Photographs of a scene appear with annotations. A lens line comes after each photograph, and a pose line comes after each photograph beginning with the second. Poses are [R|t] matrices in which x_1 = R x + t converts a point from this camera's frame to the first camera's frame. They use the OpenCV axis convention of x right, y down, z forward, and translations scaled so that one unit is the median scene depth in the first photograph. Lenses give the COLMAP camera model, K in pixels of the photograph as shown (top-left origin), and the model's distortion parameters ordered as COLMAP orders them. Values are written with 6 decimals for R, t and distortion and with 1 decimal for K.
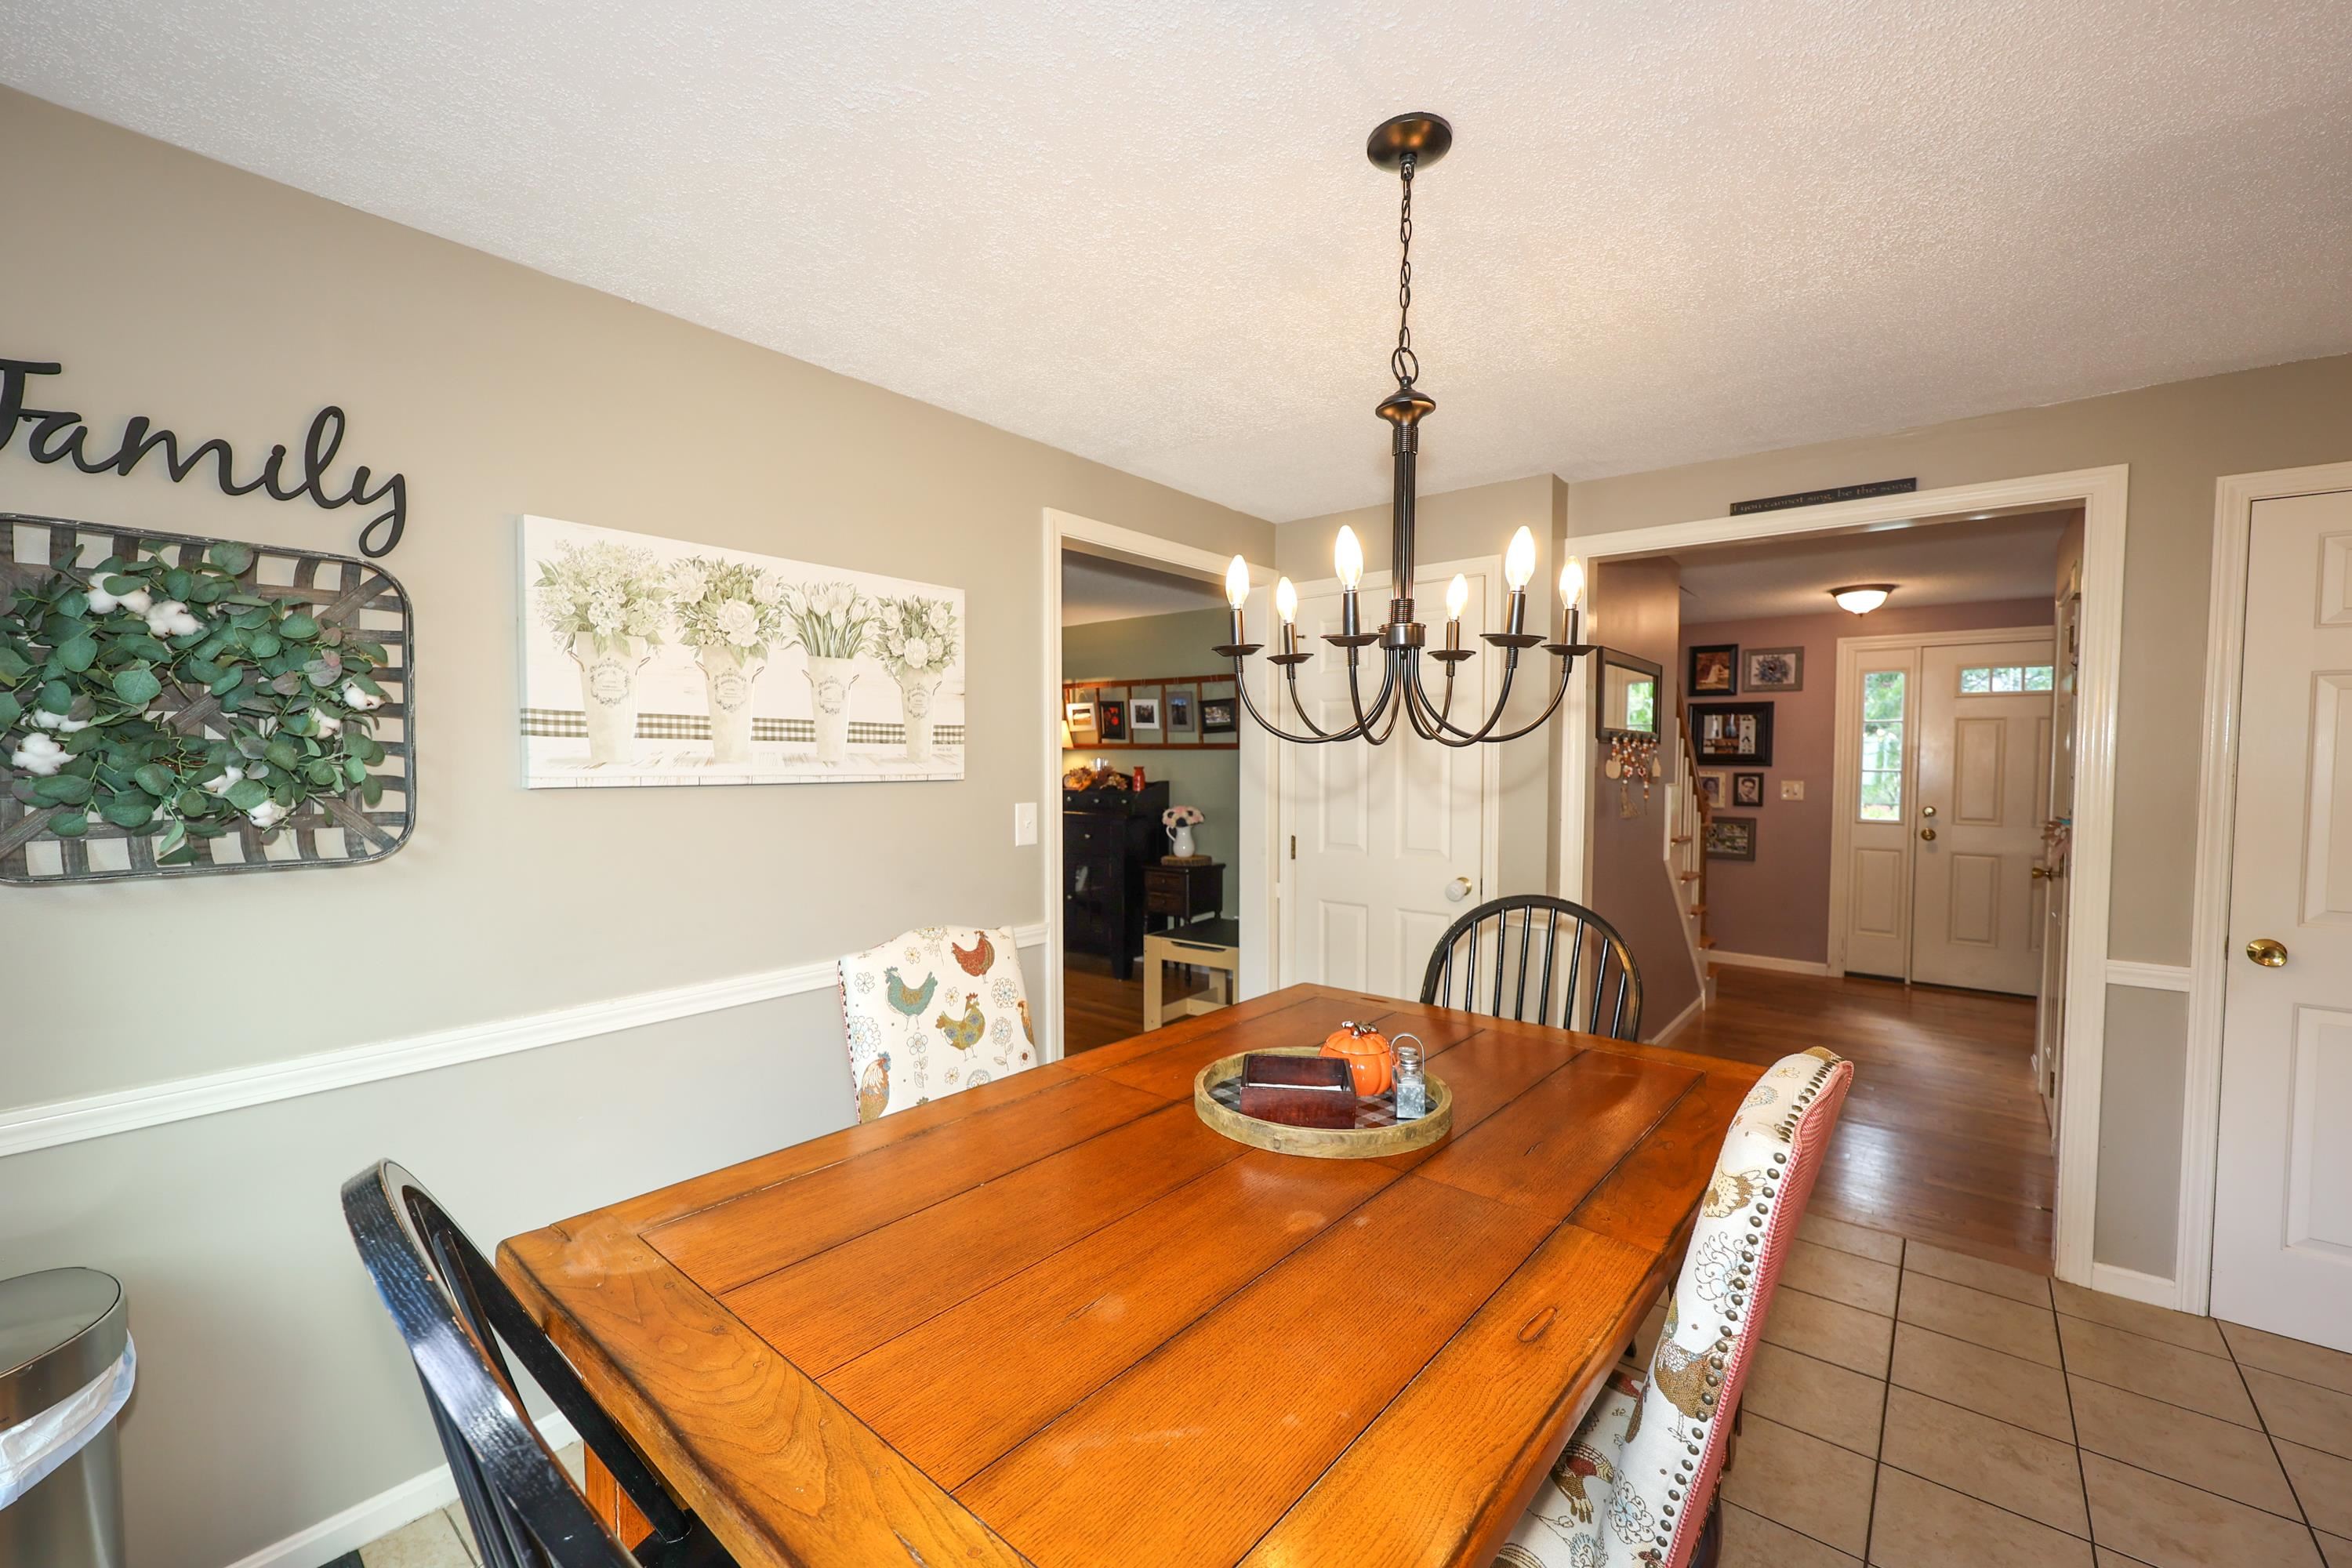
lens RADIAL K [[945.0, 0, 1174.8], [0, 945.0, 792.1], [0, 0, 1]] dist [-0.000942, -0.000020]
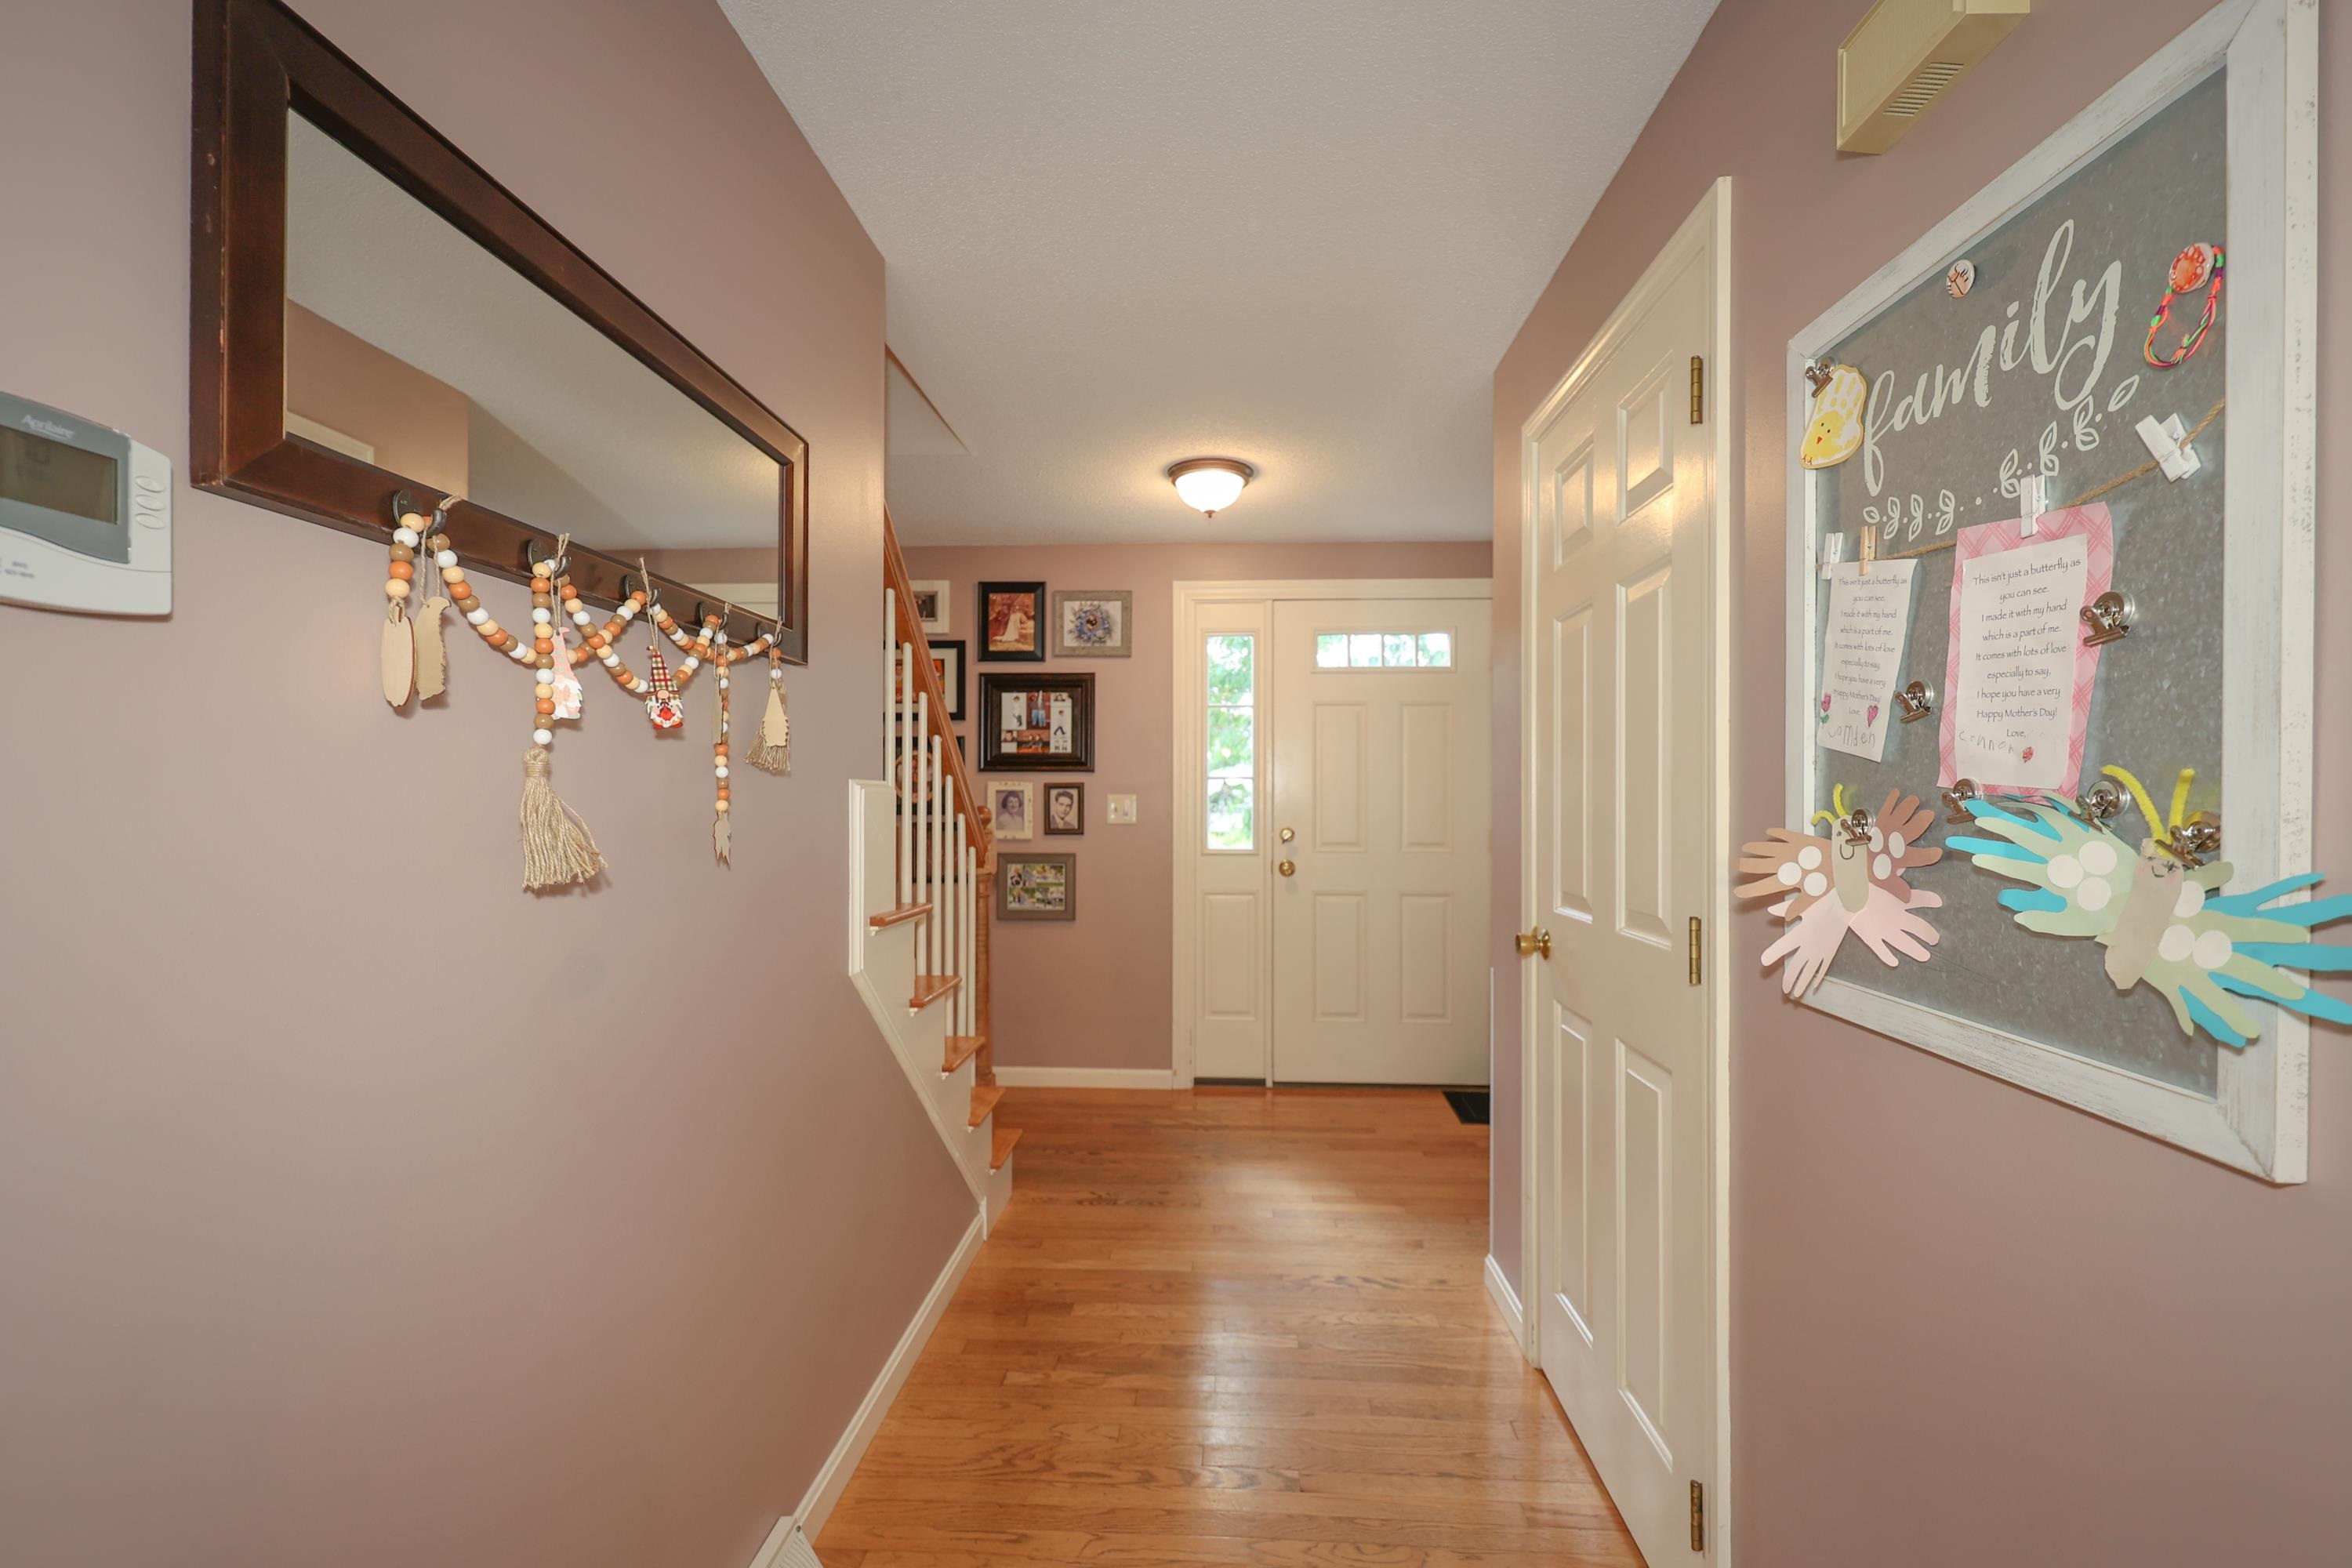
lens RADIAL K [[959.2, 0, 1163.8], [0, 959.2, 785.0], [0, 0, 1]] dist [-0.001509, -0.000040]
pose [[0.807483, 0.005773, 0.589862, 0.282922], [0.025681, 0.998660, -0.044930, 0.012228], [-0.589331, 0.051428, 0.806253, 0.442765]]
